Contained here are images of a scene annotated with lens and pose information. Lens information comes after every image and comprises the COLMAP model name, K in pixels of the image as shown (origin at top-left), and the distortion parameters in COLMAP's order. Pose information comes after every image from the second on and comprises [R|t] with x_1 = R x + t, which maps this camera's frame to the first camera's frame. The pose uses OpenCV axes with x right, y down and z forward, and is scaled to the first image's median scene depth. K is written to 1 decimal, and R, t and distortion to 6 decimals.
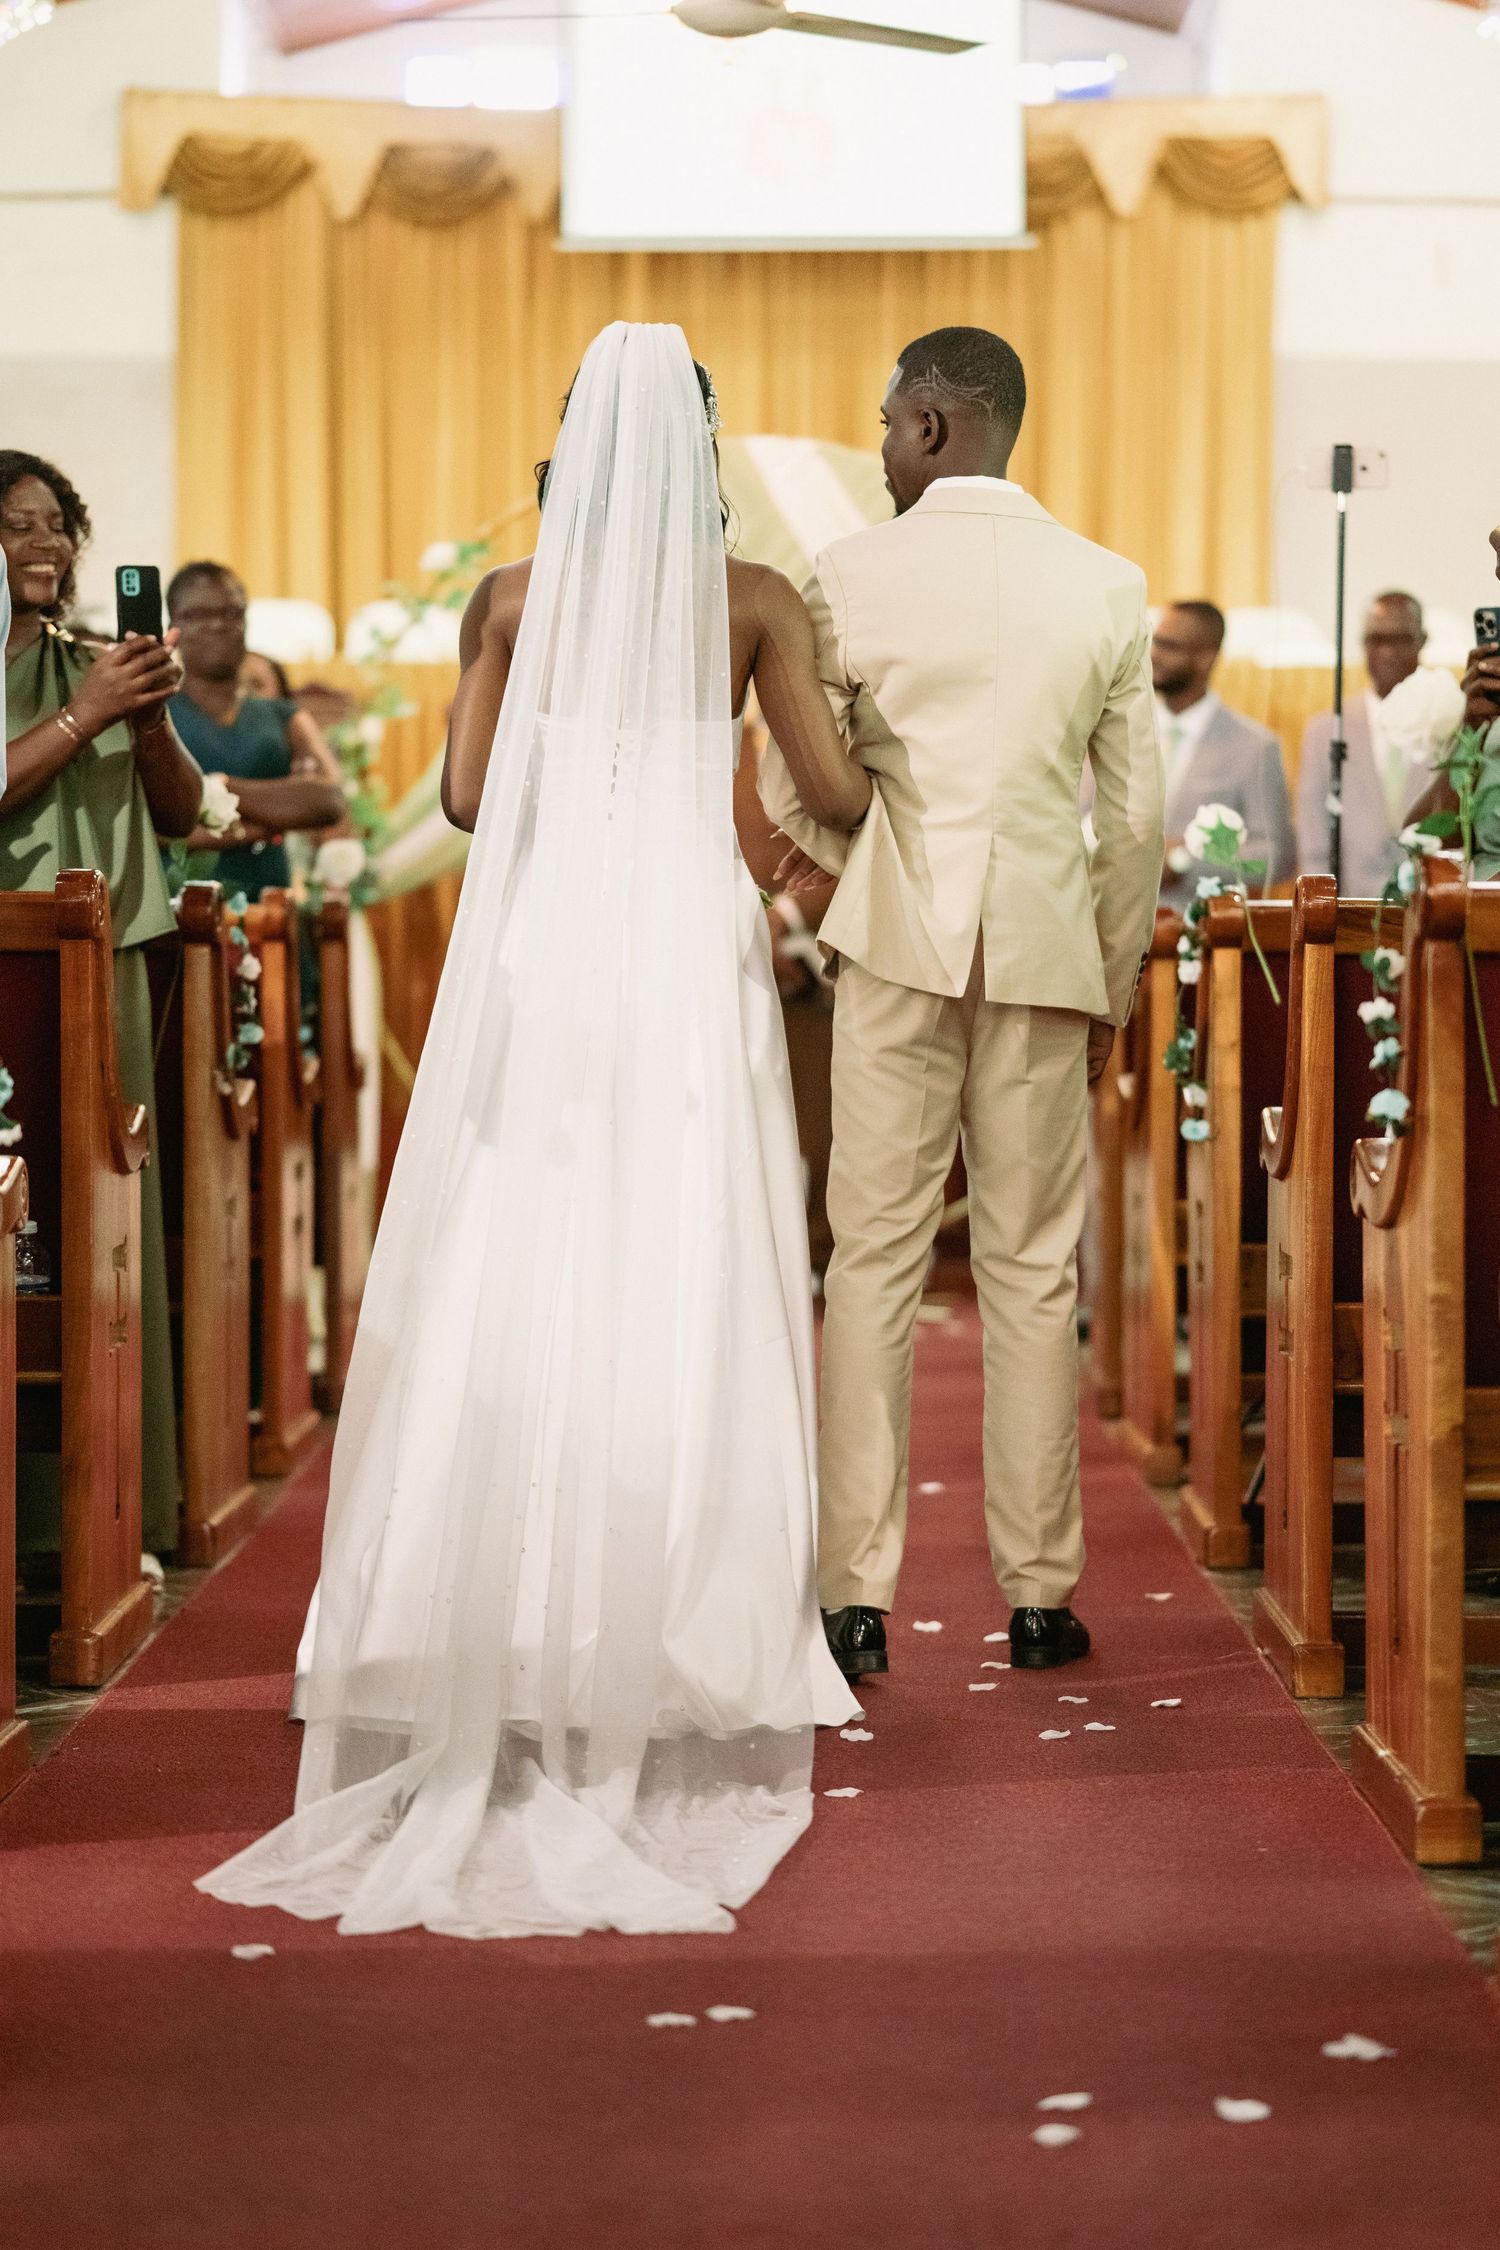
lens RADIAL K [[5430.8, 0, 712.7], [0, 5430.8, 1072.4], [0, 0, 1]] dist [0.029706, 0.000000]
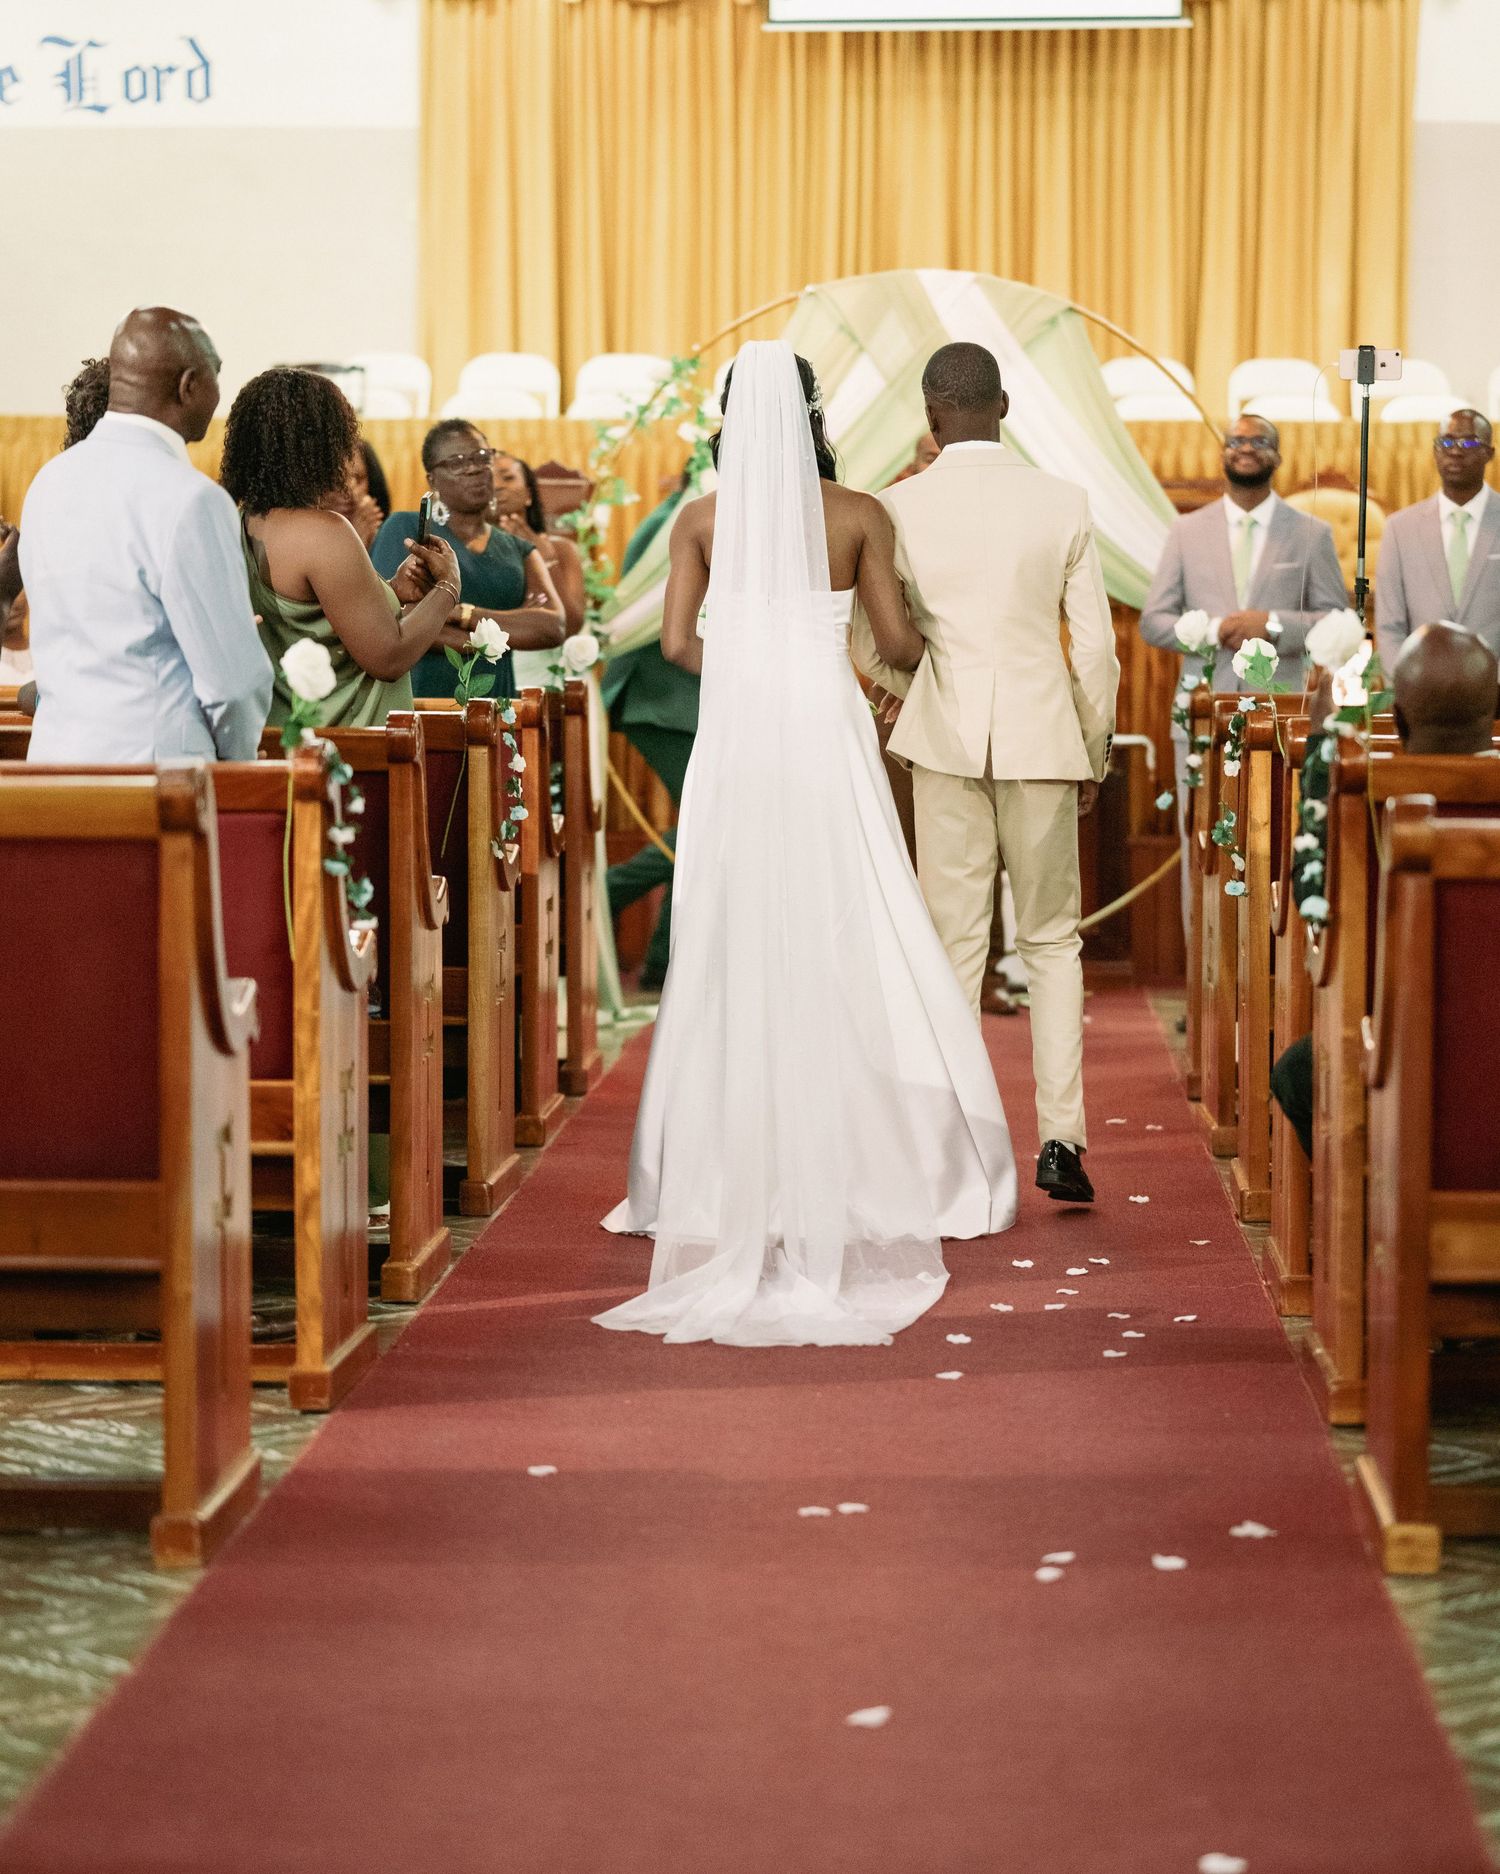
lens RADIAL K [[5074.0, 0, 750.8], [0, 5074.0, 940.0], [0, 0, 1]] dist [0.026851, 0.000000]
pose [[0.999509, 0.003823, -0.031091, 0.011861], [-0.002669, 0.999309, 0.037064, -0.027039], [0.031212, -0.036963, 0.998829, -0.281286]]
